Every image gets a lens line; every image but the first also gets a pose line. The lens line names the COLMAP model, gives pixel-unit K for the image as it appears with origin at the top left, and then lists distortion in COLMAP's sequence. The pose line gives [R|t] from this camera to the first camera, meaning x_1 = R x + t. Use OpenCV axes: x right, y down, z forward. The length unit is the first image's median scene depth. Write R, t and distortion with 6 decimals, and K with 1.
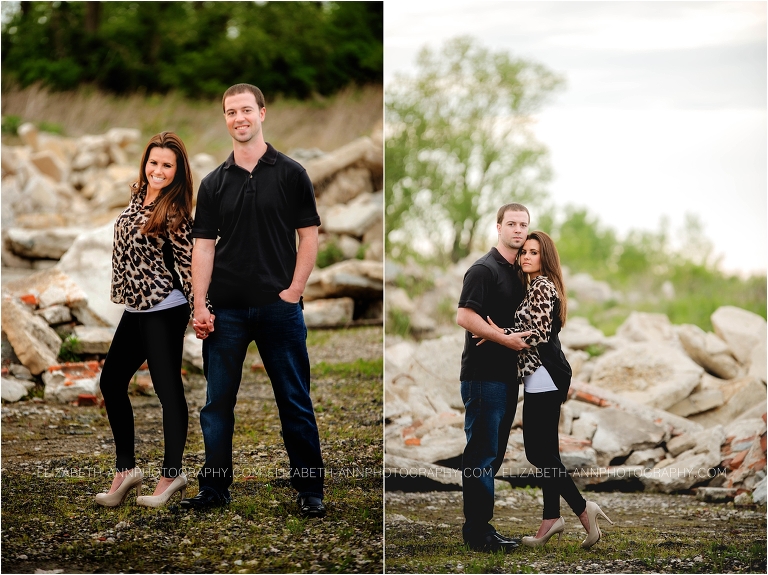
lens RADIAL K [[3905.4, 0, 384.2], [0, 3905.4, 287.2], [0, 0, 1]] dist [-0.752521, 0.000000]
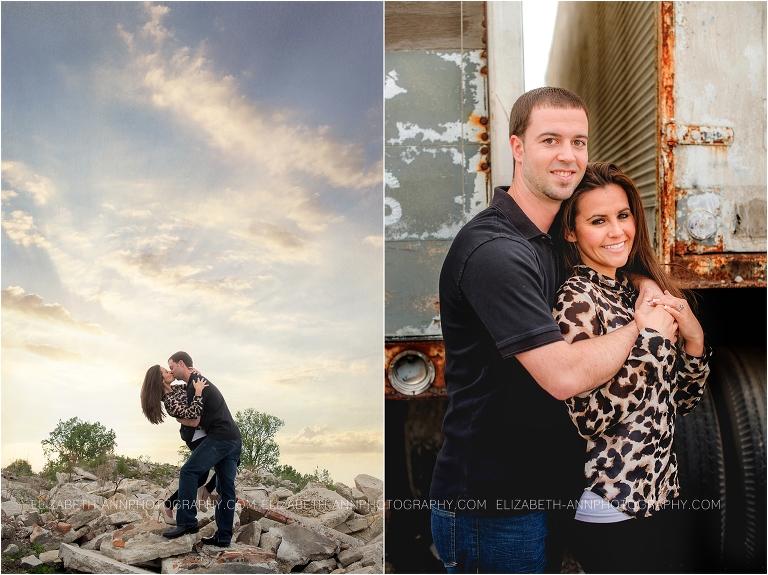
lens RADIAL K [[1129.7, 0, 384.3], [0, 1129.7, 287.3], [0, 0, 1]] dist [-0.304934, 0.000000]
pose [[0.990126, 0.059010, 0.127158, 0.037620], [-0.034773, 0.982121, -0.185009, 0.021419], [-0.135802, 0.178760, 0.974475, 0.642242]]
